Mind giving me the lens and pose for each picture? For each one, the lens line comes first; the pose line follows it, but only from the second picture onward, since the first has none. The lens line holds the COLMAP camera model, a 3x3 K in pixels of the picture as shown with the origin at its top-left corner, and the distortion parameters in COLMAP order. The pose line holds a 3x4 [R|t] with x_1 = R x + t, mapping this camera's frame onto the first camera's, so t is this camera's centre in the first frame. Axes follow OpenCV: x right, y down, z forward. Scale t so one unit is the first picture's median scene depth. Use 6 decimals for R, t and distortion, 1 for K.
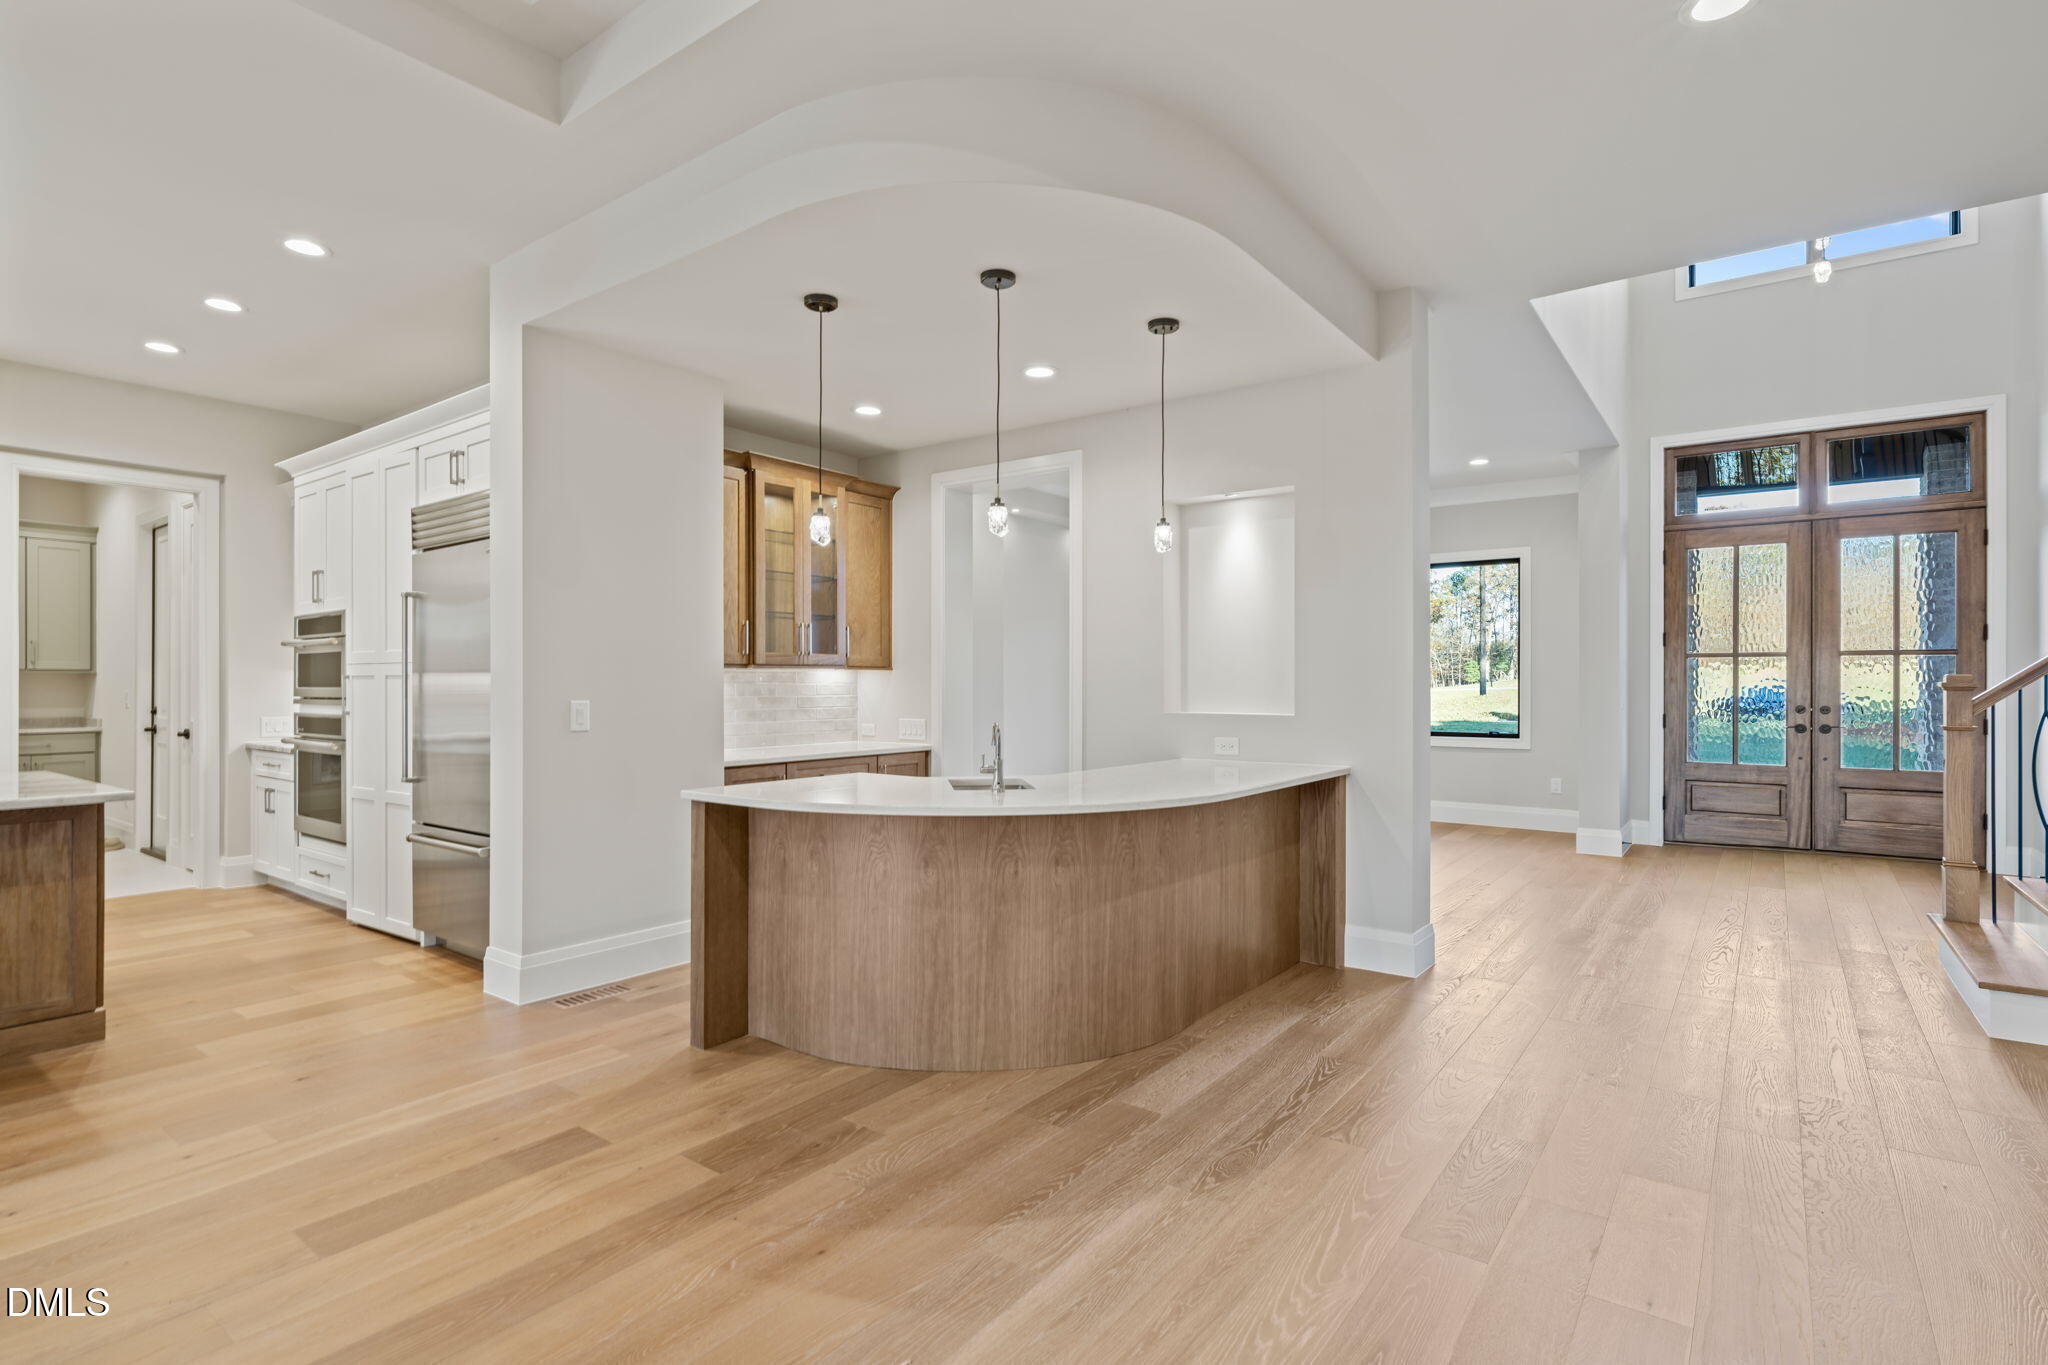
lens RADIAL K [[1014.7, 0, 1032.7], [0, 1014.7, 679.9], [0, 0, 1]] dist [0.000832, 0.001866]
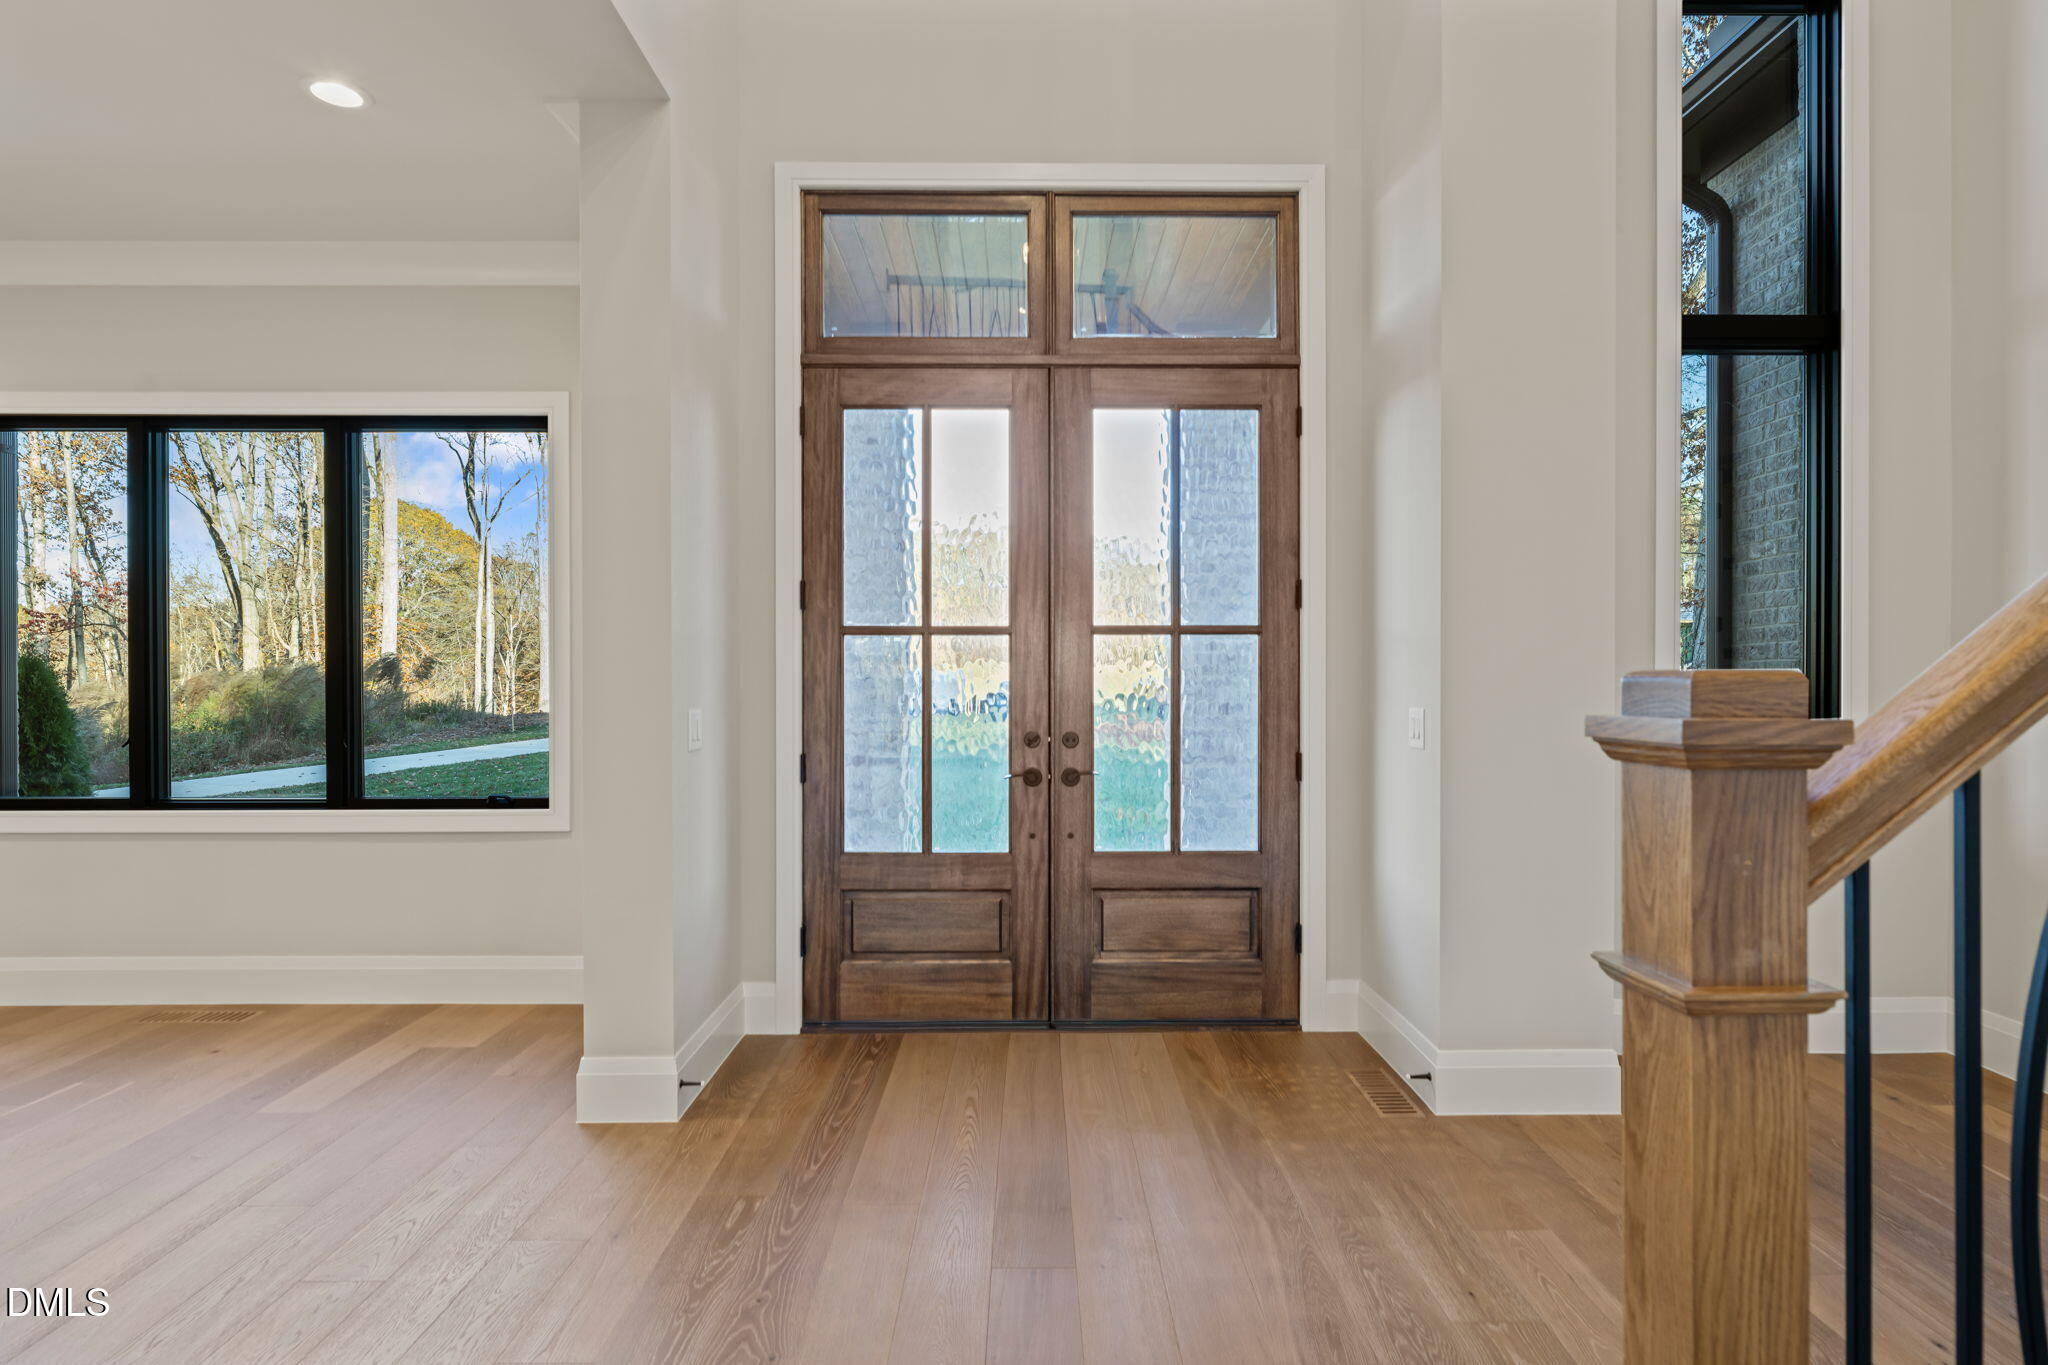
lens RADIAL K [[1014.7, 0, 1027.4], [0, 1014.7, 682.7], [0, 0, 1]] dist [0.000832, 0.001866]
pose [[0.807922, -0.003228, 0.589280, 0.459525], [0.001280, 0.999992, 0.003723, -0.001037], [-0.589288, -0.002254, 0.807920, 0.597475]]
